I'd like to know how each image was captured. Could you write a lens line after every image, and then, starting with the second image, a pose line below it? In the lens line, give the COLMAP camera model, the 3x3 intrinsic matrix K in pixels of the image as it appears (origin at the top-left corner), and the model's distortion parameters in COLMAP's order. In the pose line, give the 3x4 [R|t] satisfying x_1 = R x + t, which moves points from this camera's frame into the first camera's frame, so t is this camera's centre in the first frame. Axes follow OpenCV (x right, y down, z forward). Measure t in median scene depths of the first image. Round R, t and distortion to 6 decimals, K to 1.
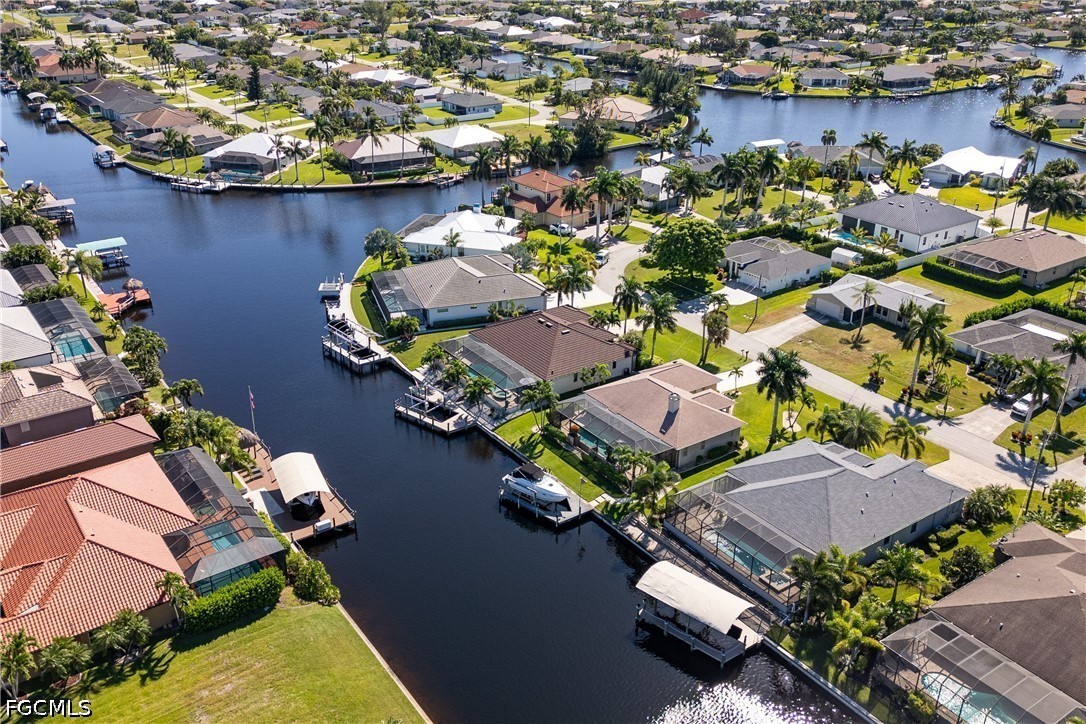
lens RADIAL K [[752.3, 0, 543.0], [0, 752.3, 362.0], [0, 0, 1]] dist [0.004378, 0.000374]
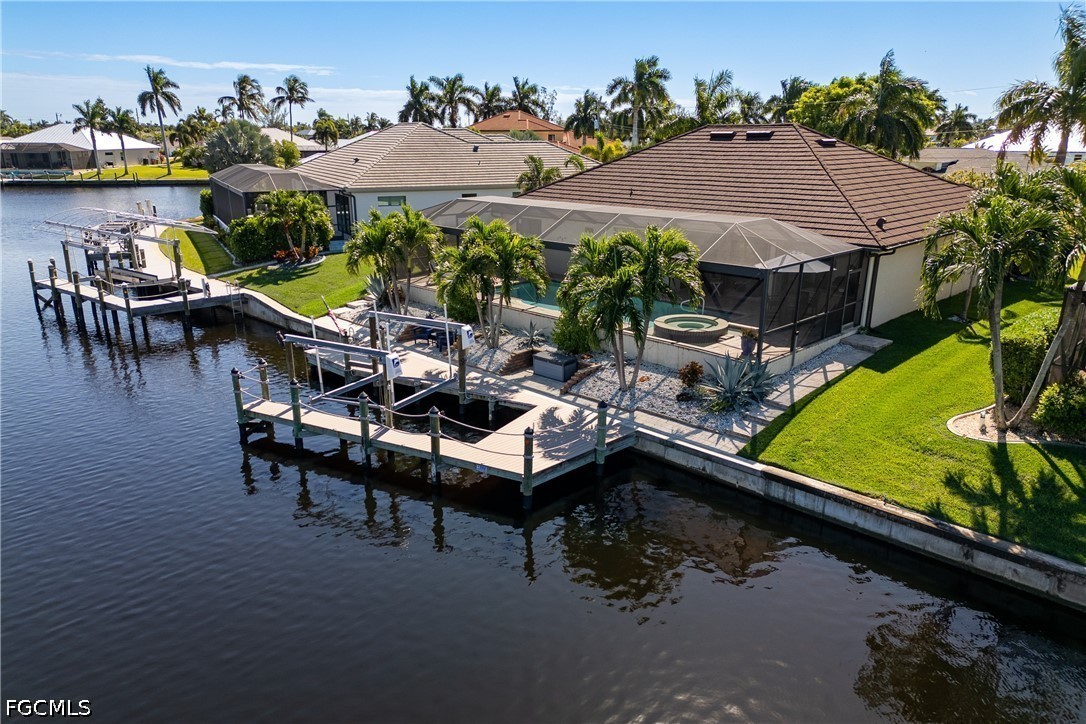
lens RADIAL K [[752.3, 0, 543.0], [0, 752.3, 362.0], [0, 0, 1]] dist [0.004378, 0.000374]
pose [[0.989436, -0.058895, 0.132468, -0.137857], [0.076945, 0.987778, -0.135554, 0.085229], [-0.122866, 0.144315, 0.981874, 0.770315]]
